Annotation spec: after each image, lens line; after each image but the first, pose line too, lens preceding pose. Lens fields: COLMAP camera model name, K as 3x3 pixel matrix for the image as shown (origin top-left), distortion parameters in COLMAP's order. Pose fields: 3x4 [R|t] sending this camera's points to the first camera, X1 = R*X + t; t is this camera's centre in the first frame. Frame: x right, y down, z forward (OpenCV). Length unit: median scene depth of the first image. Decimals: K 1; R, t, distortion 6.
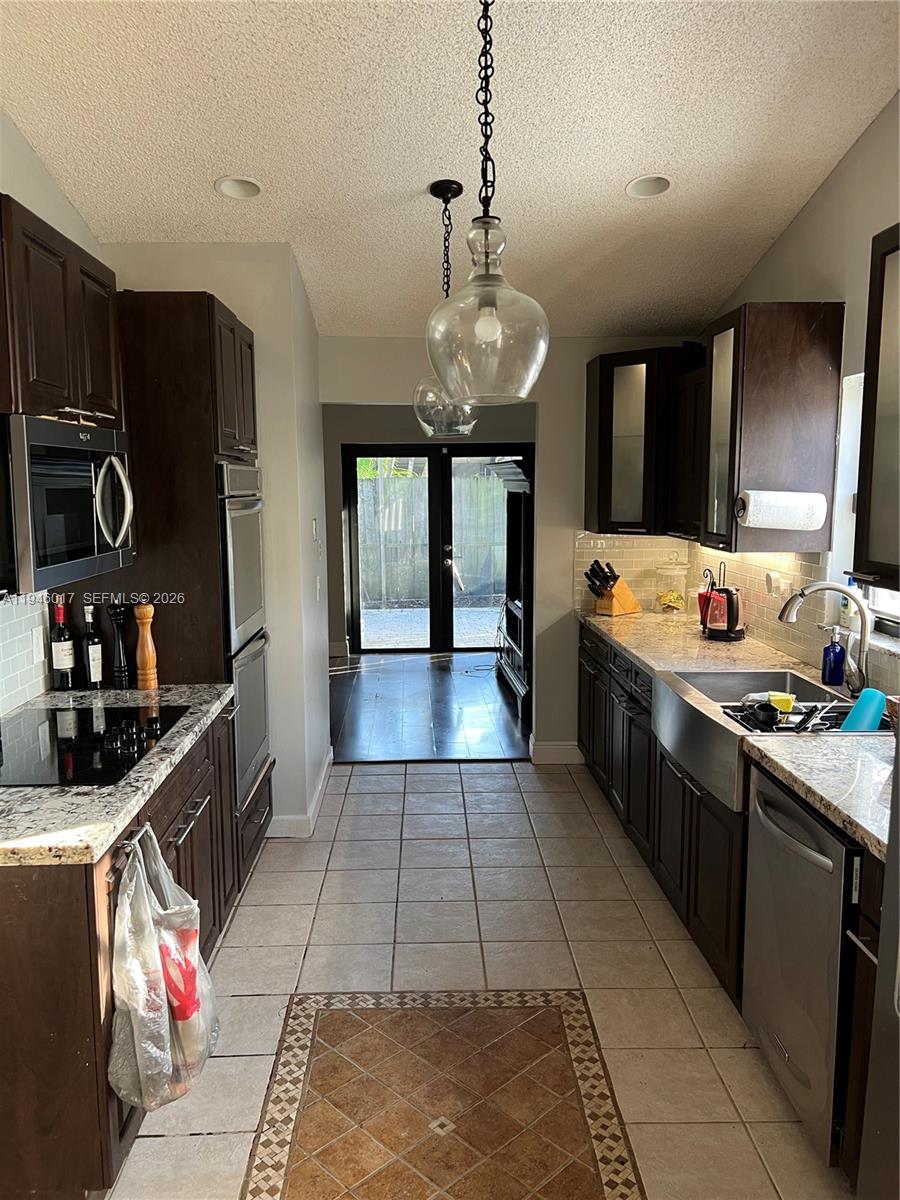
lens RADIAL K [[905.9, 0, 450.3], [0, 905.9, 598.5], [0, 0, 1]] dist [0.043162, -0.046849]
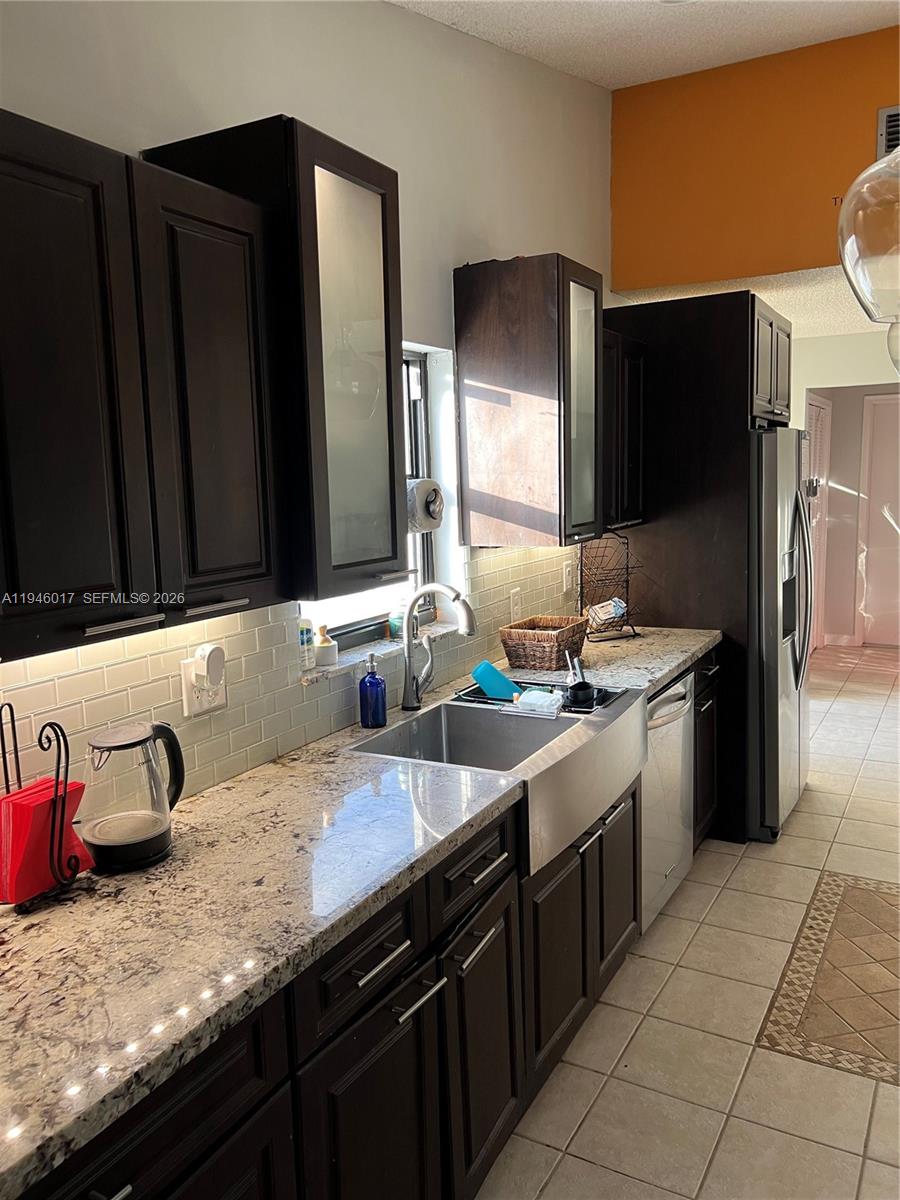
lens RADIAL K [[905.9, 0, 441.9], [0, 905.9, 600.4], [0, 0, 1]] dist [0.043162, -0.046849]
pose [[-0.847142, -0.048233, 0.529174, -0.042029], [0.099068, 0.964074, 0.246469, -0.222120], [-0.522050, 0.261219, -0.811929, 1.790755]]
